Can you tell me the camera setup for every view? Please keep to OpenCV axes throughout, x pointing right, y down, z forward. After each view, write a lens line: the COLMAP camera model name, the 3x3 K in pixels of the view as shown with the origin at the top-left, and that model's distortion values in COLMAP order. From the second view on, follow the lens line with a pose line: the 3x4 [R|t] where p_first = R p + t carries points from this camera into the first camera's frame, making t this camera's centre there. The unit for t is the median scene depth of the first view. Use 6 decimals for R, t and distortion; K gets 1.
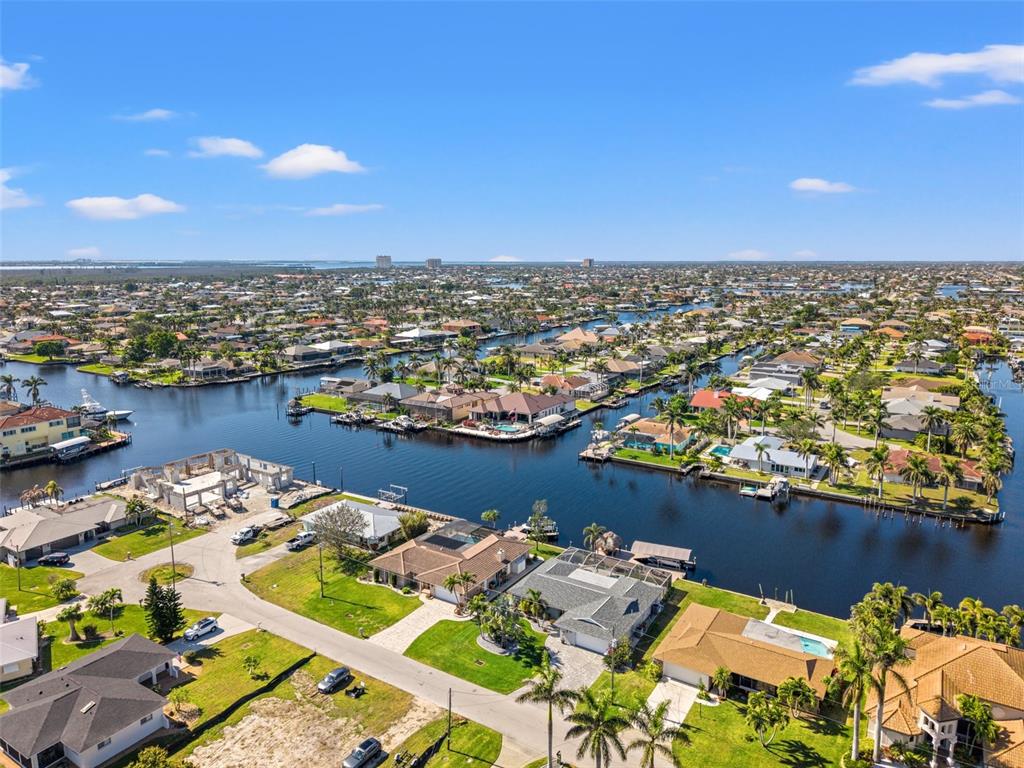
lens RADIAL K [[677.6, 0, 507.2], [0, 677.6, 382.2], [0, 0, 1]] dist [0.046353, -0.052131]
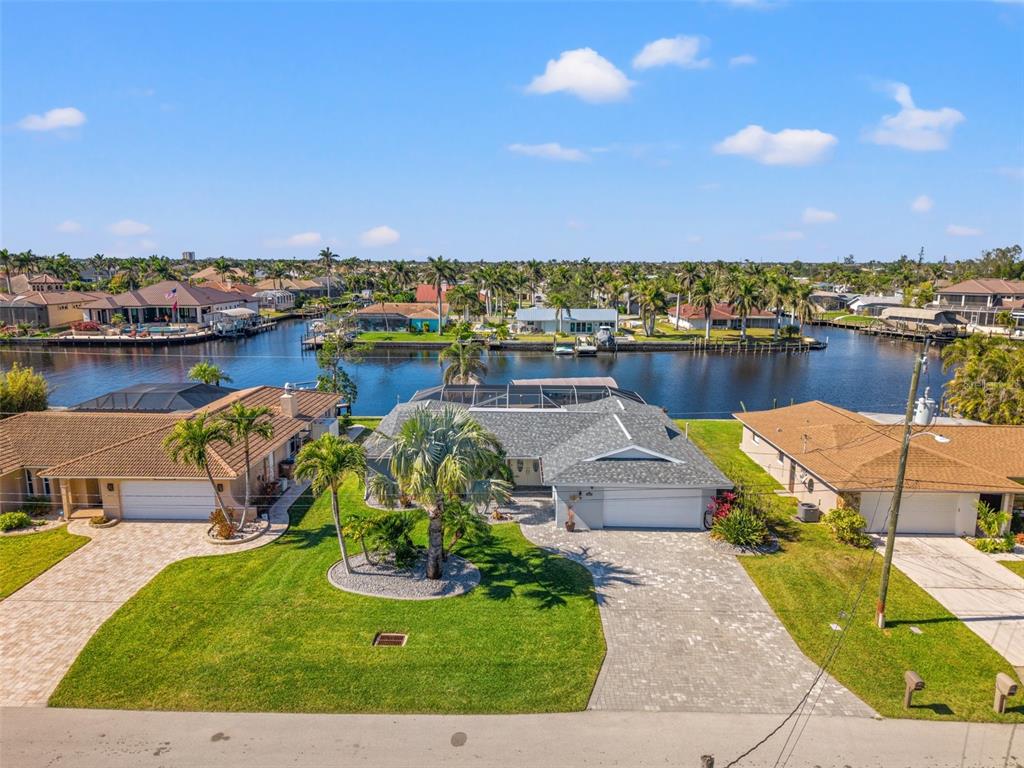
lens RADIAL K [[677.6, 0, 507.2], [0, 677.6, 382.2], [0, 0, 1]] dist [0.046353, -0.052131]
pose [[0.853221, -0.085675, 0.514464, -0.079274], [0.083764, 0.996121, 0.026967, 0.180771], [-0.514779, 0.020085, 0.857088, 0.437693]]
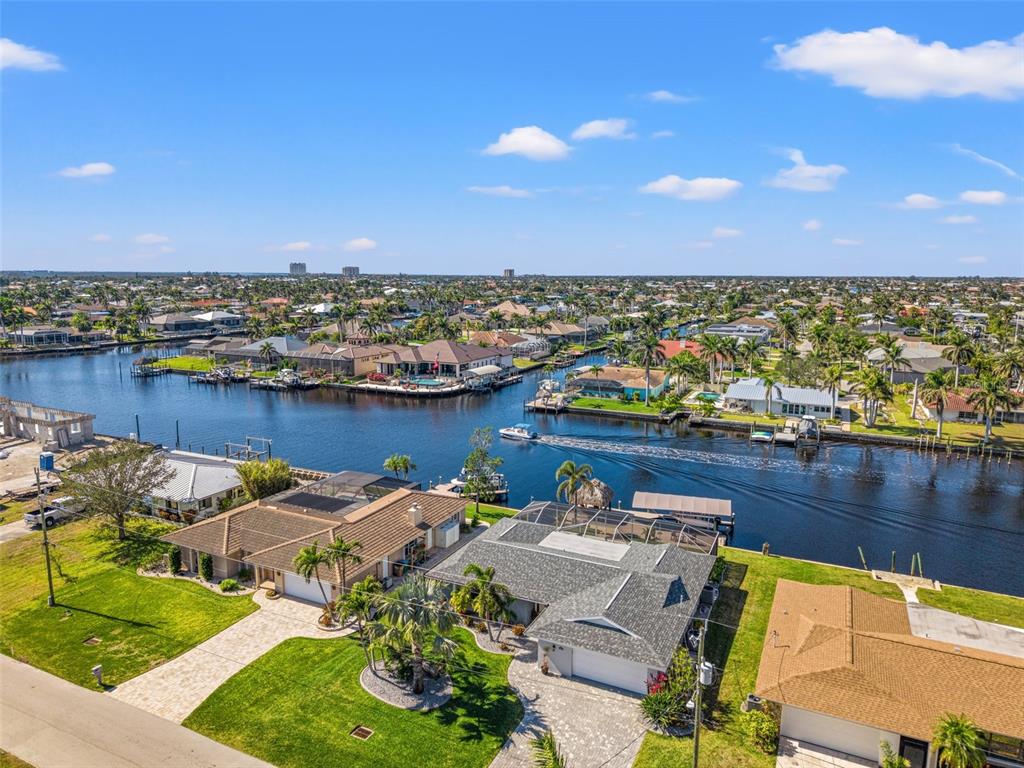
lens RADIAL K [[677.6, 0, 507.2], [0, 677.6, 382.2], [0, 0, 1]] dist [0.046353, -0.052131]
pose [[0.993357, -0.012074, 0.114437, 0.002654], [0.013962, 0.999779, -0.015717, 0.117043], [-0.114222, 0.017210, 0.993306, 0.329602]]
